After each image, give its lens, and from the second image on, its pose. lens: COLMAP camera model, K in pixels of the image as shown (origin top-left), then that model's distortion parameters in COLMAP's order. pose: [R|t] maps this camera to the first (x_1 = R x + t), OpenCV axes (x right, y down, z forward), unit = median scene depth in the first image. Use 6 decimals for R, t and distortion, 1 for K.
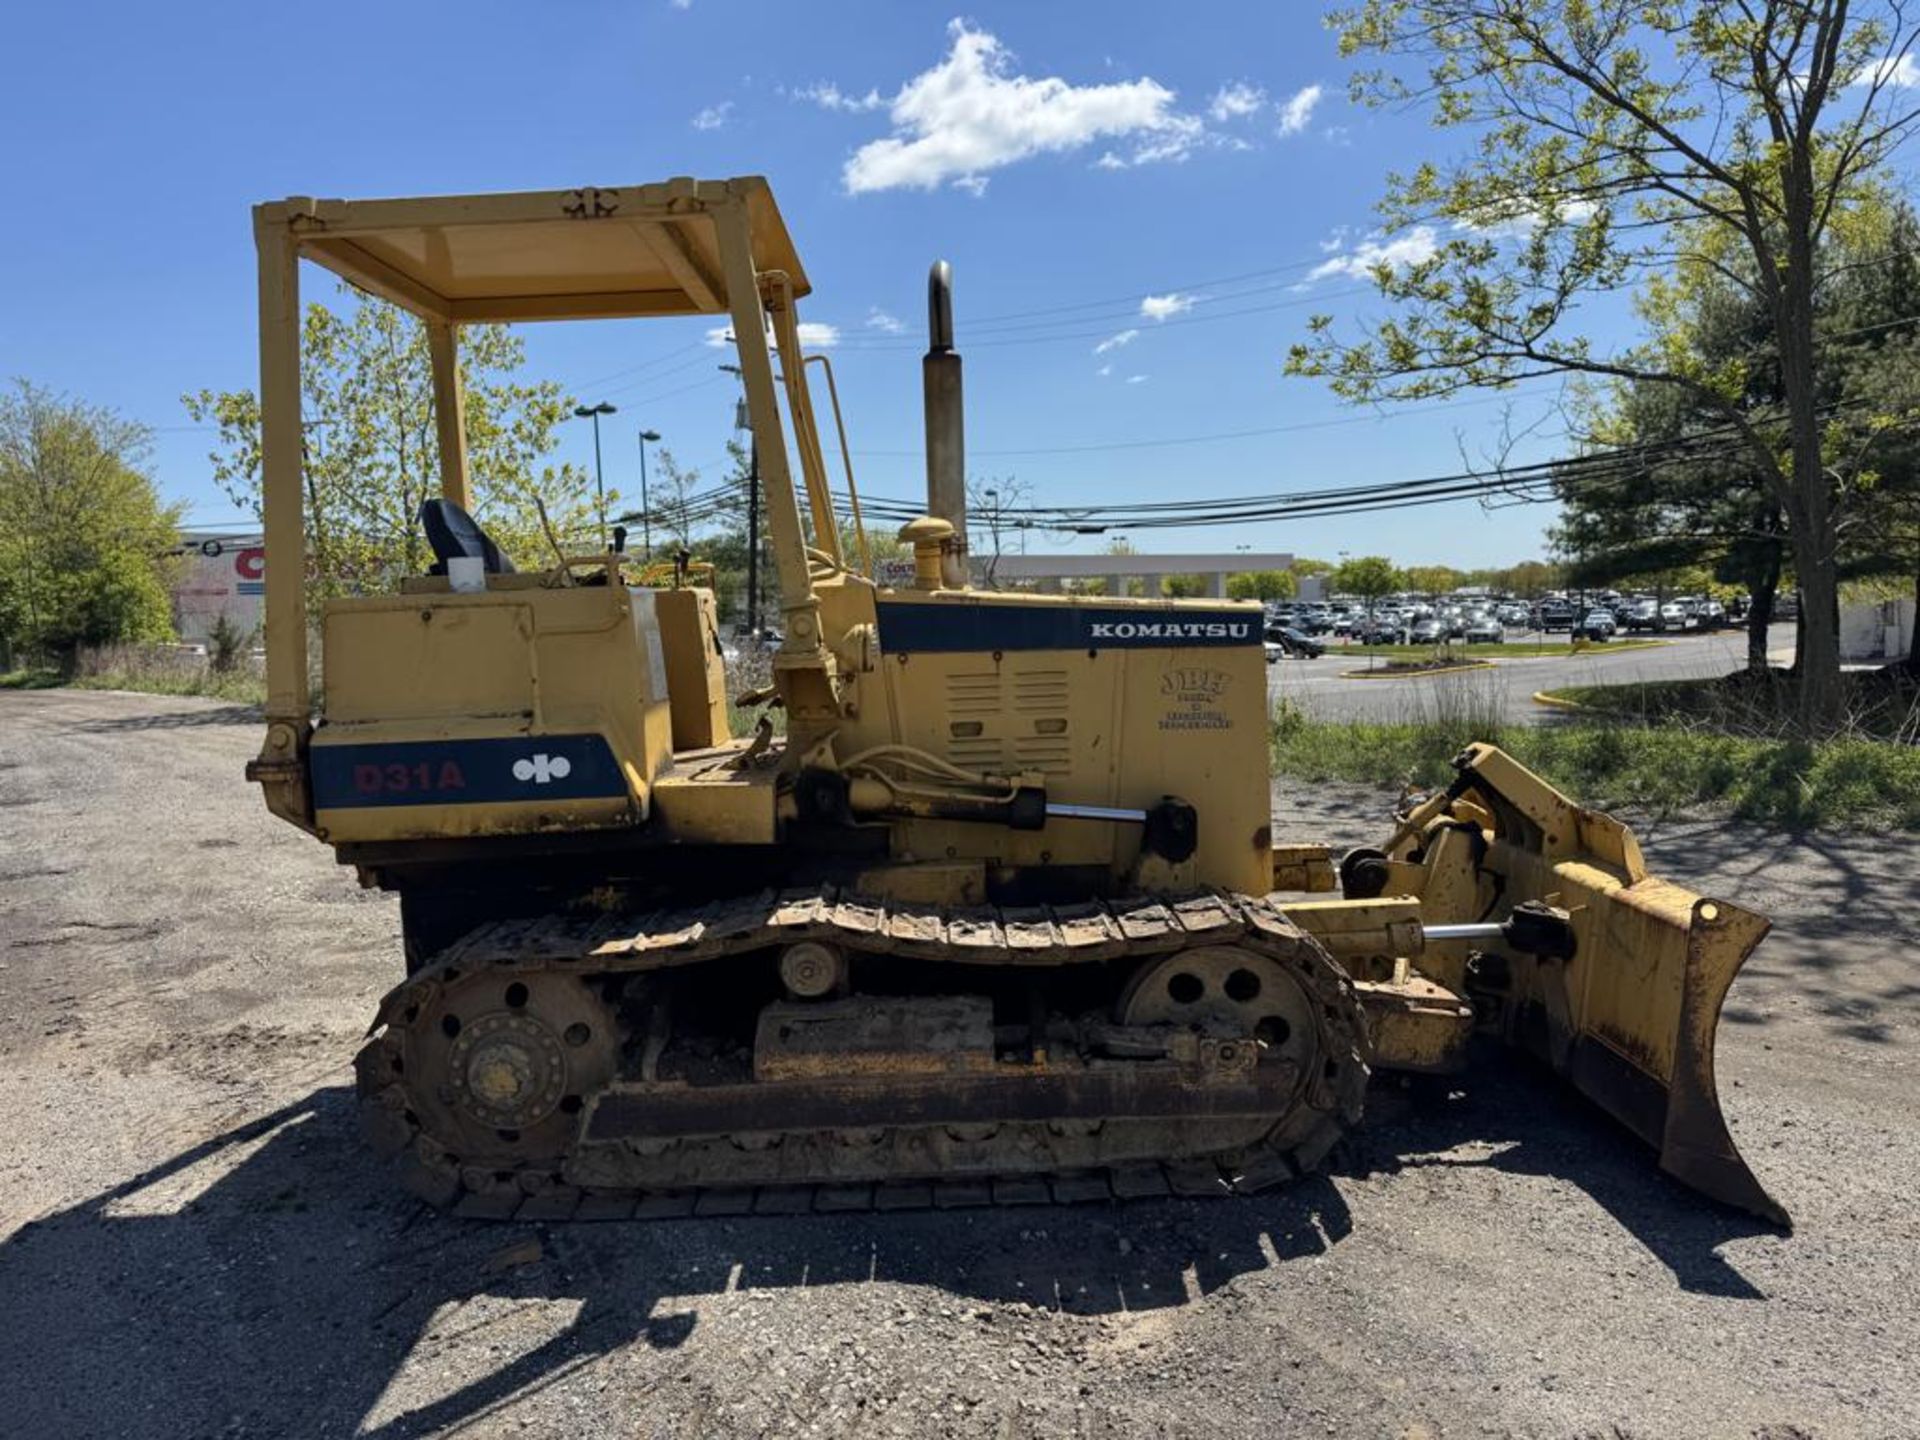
lens RADIAL K [[1338.5, 0, 960.0], [0, 1338.5, 720.0], [0, 0, 1]] dist [0.069624, -0.094316]
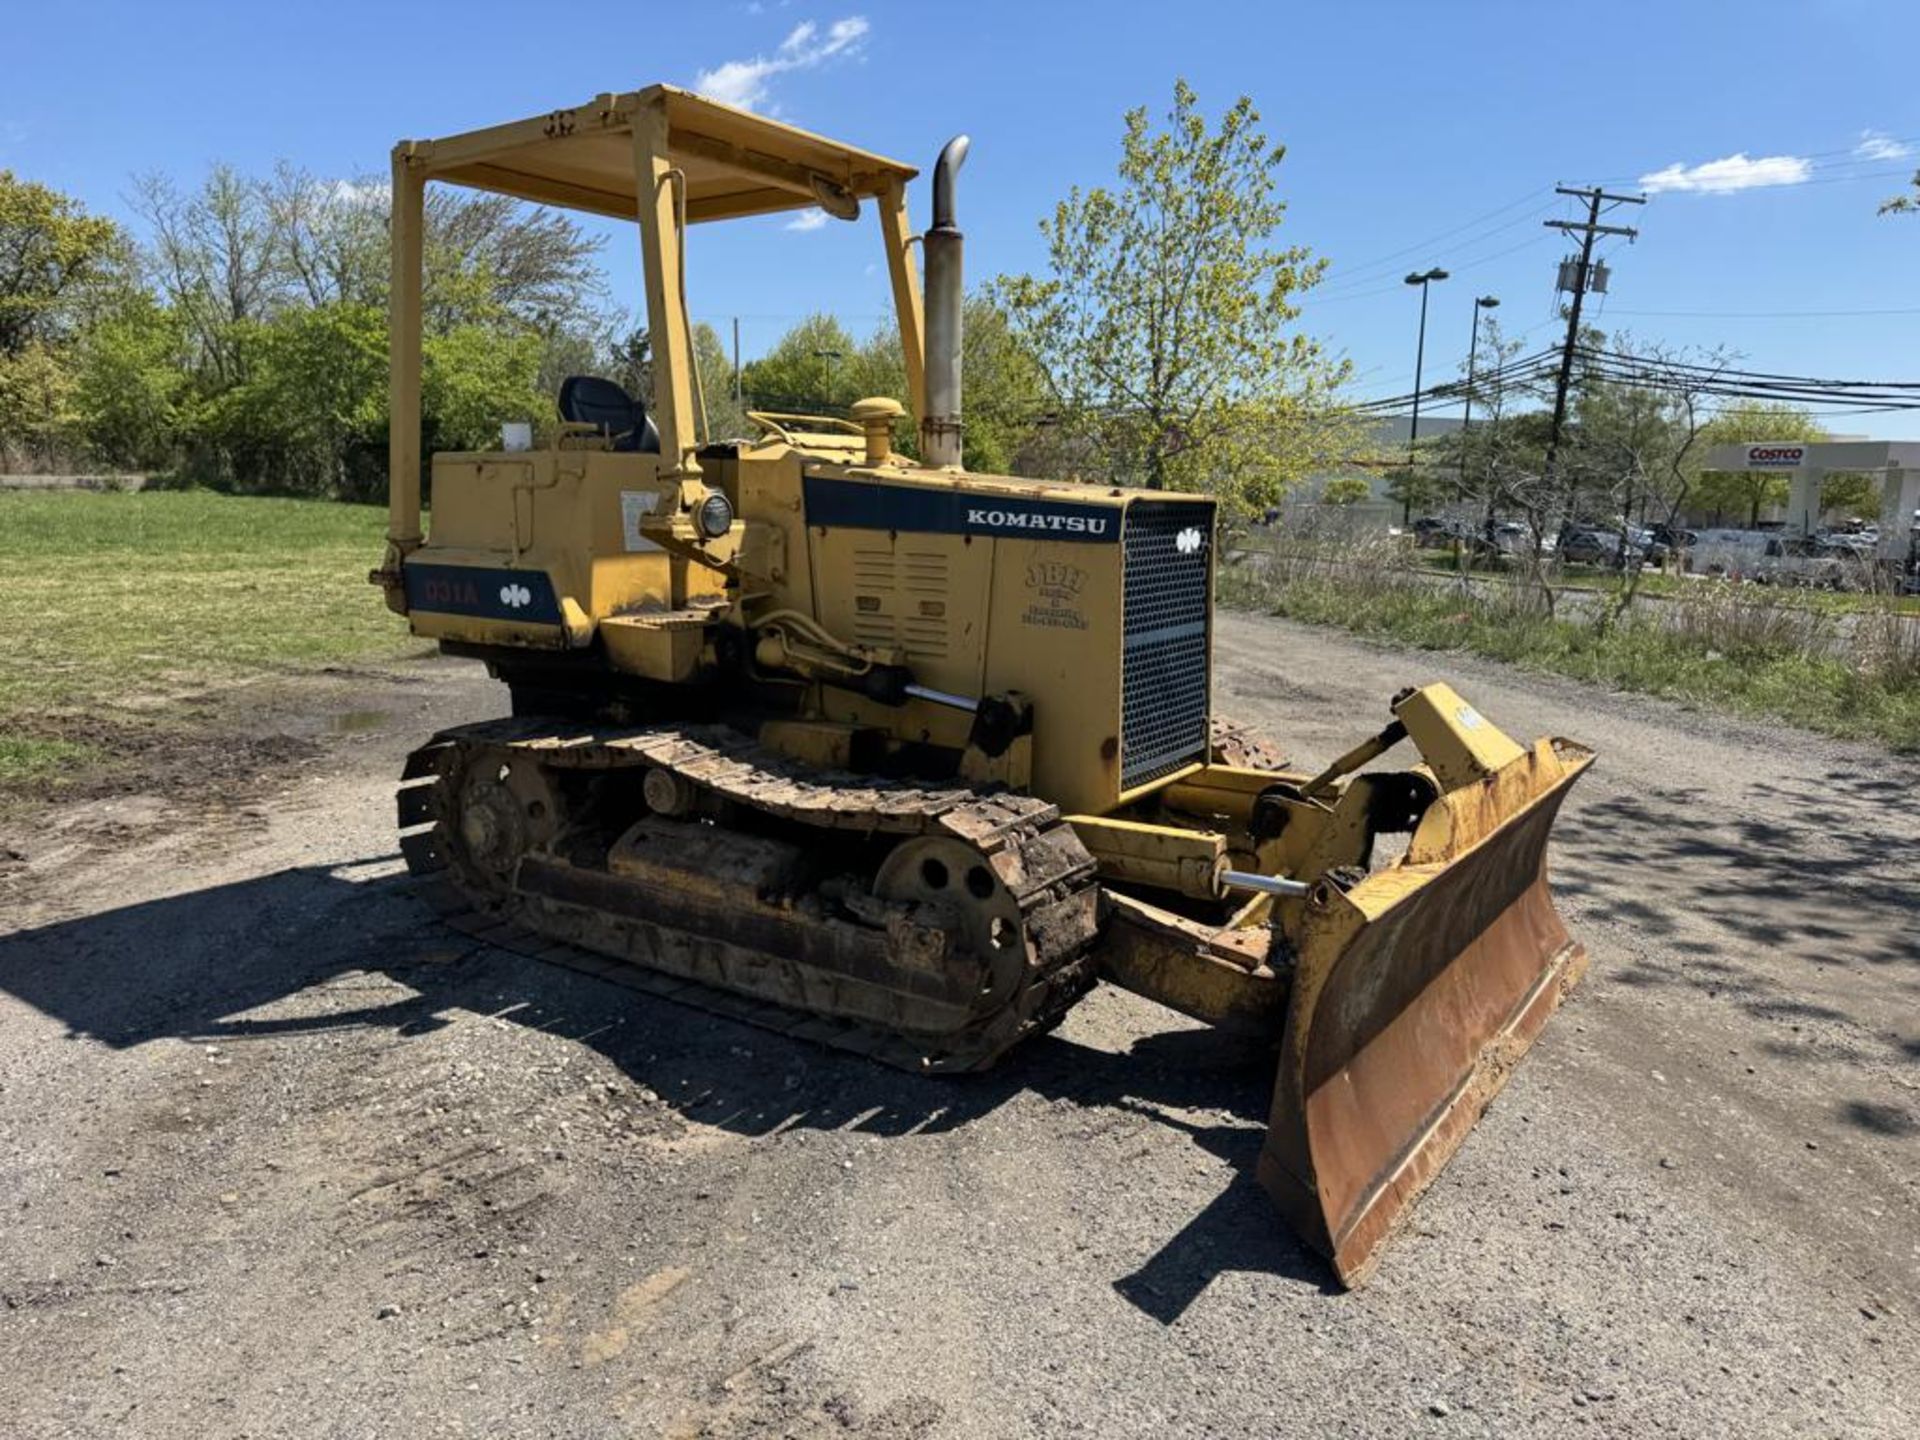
lens RADIAL K [[1338.5, 0, 960.0], [0, 1338.5, 720.0], [0, 0, 1]] dist [0.069624, -0.094316]
pose [[0.827539, 0.145463, -0.542235, 0.724033], [-0.095976, 0.988287, 0.118649, -0.038126], [0.553143, -0.046145, 0.831807, 0.174967]]
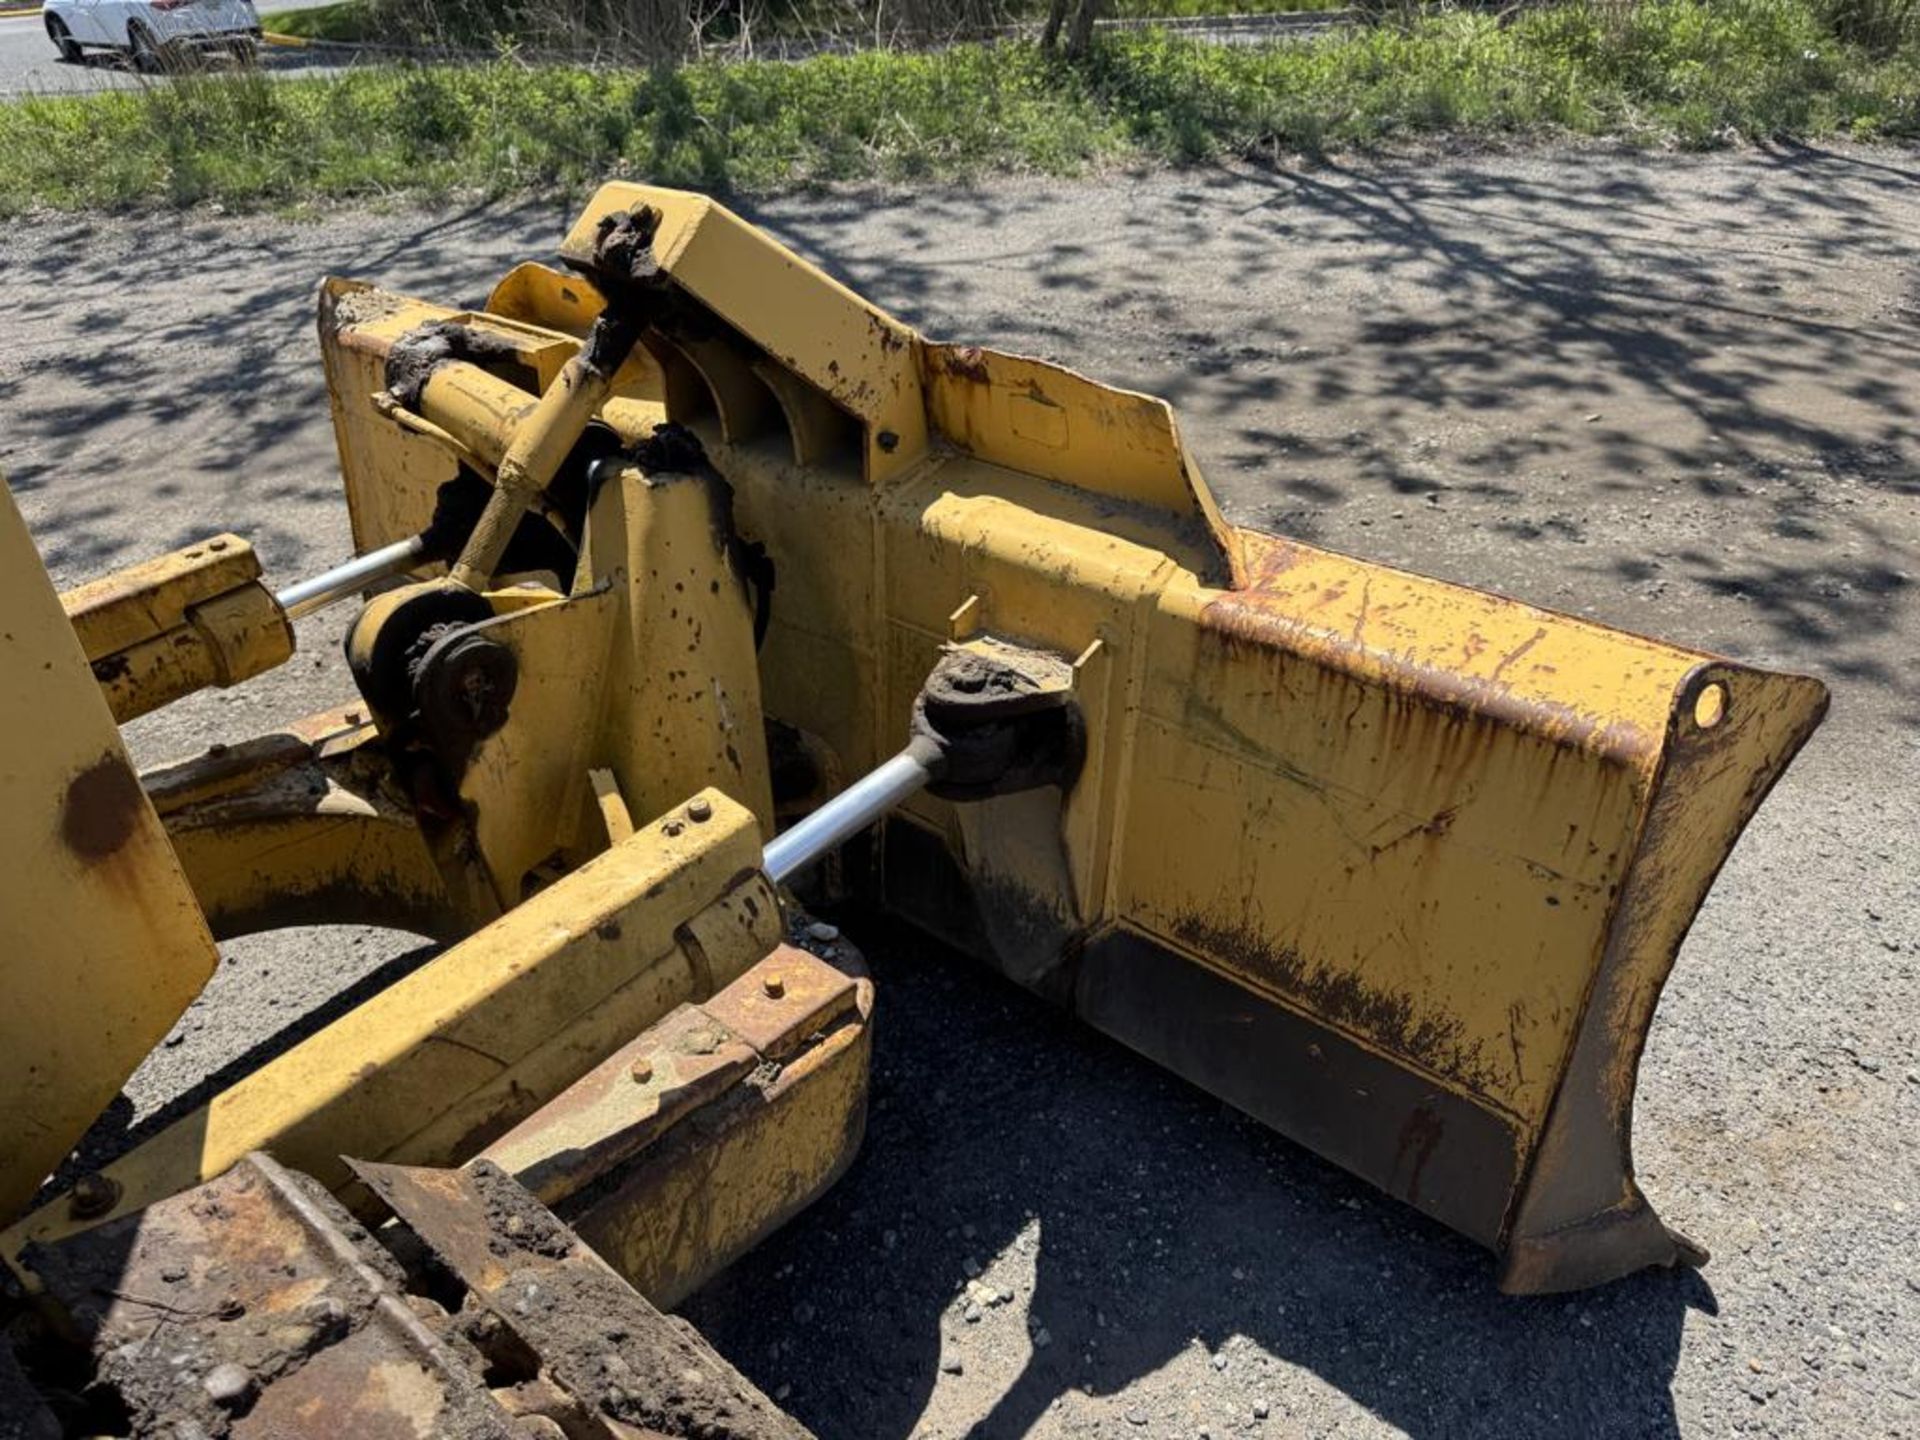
lens RADIAL K [[1338.5, 0, 960.0], [0, 1338.5, 720.0], [0, 0, 1]] dist [0.069624, -0.094316]
pose [[0.639670, -0.399885, 0.656440, 0.197050], [0.070190, 0.880838, 0.468185, -0.021255], [-0.765438, -0.253409, 0.591514, 0.855413]]
